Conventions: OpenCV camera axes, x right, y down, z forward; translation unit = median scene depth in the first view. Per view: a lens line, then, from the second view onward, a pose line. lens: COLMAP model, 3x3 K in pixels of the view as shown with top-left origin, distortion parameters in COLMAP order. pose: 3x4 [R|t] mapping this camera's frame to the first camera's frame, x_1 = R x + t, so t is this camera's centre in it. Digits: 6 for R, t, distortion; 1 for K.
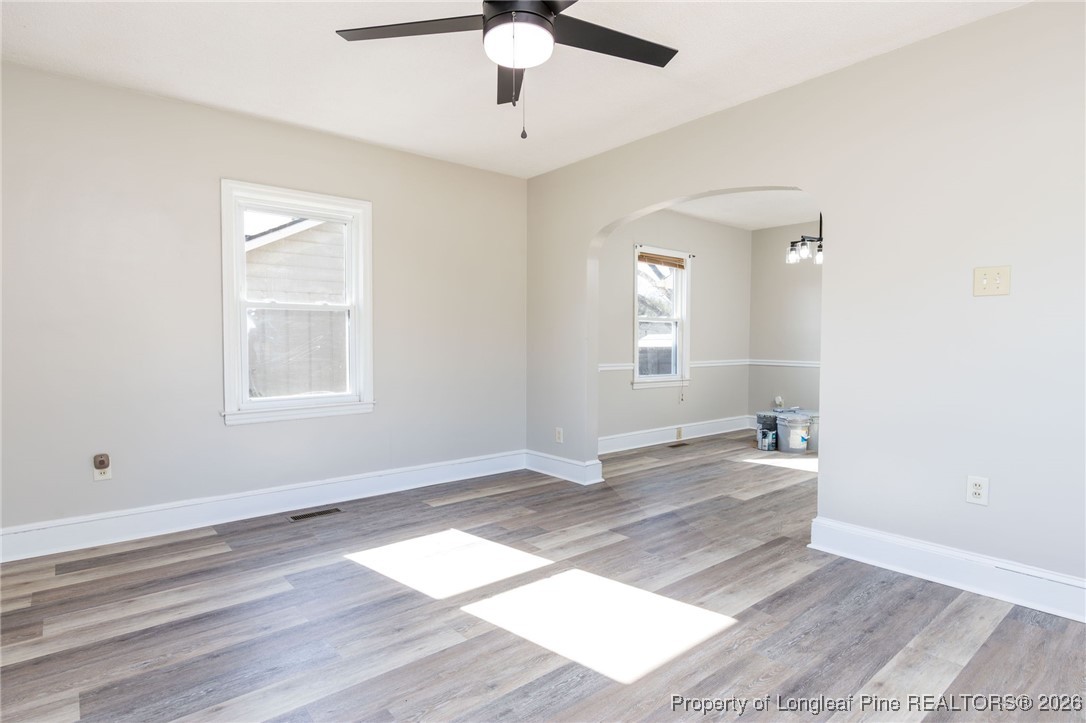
lens RADIAL K [[564.1, 0, 543.7], [0, 564.1, 365.3], [0, 0, 1]] dist [-0.000926, 0.000307]
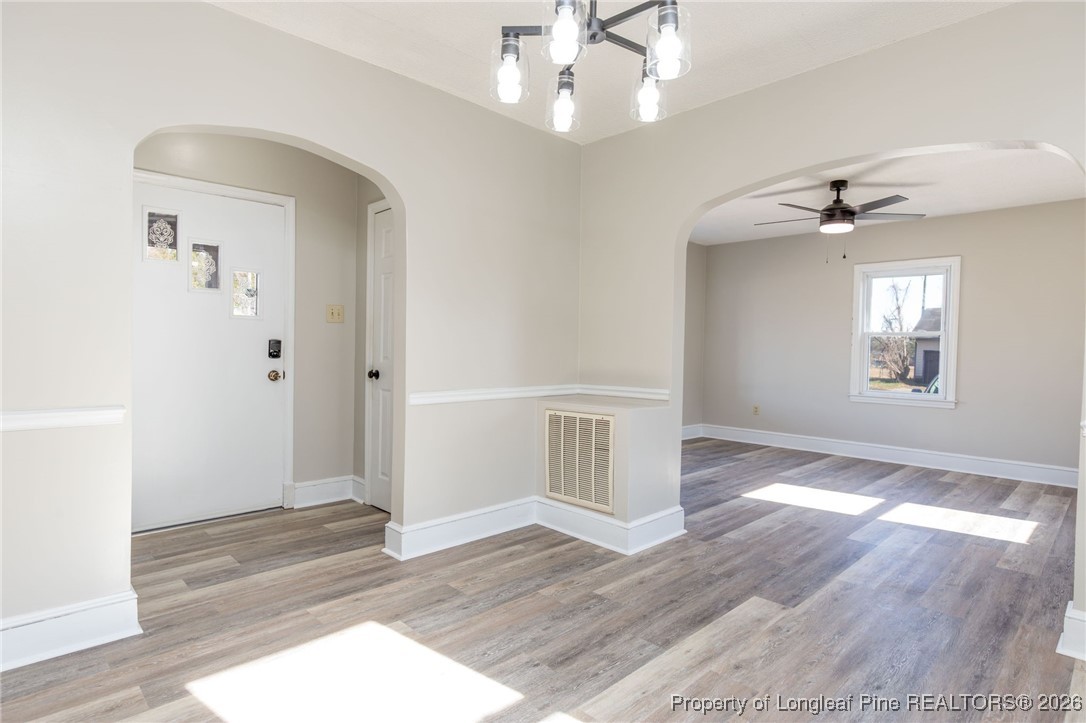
lens RADIAL K [[564.1, 0, 543.7], [0, 564.1, 365.3], [0, 0, 1]] dist [-0.000926, 0.000307]
pose [[-0.997097, -0.015740, -0.074503, 0.914161], [-0.020655, 0.997628, 0.065664, -0.091013], [0.073293, 0.067012, -0.995057, 2.258525]]
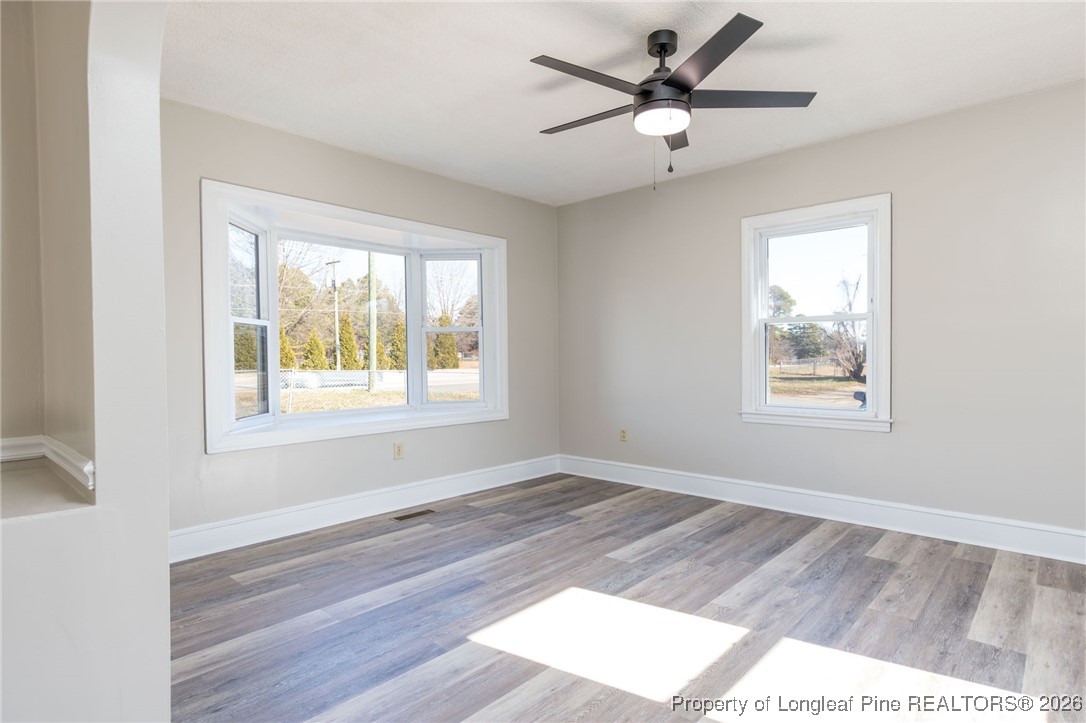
lens RADIAL K [[564.1, 0, 543.7], [0, 564.1, 365.3], [0, 0, 1]] dist [-0.000926, 0.000307]
pose [[-0.991639, 0.011307, -0.128548, 0.269868], [0.004426, 0.998548, 0.053692, -0.060459], [0.128969, 0.052674, -0.990249, 1.563322]]
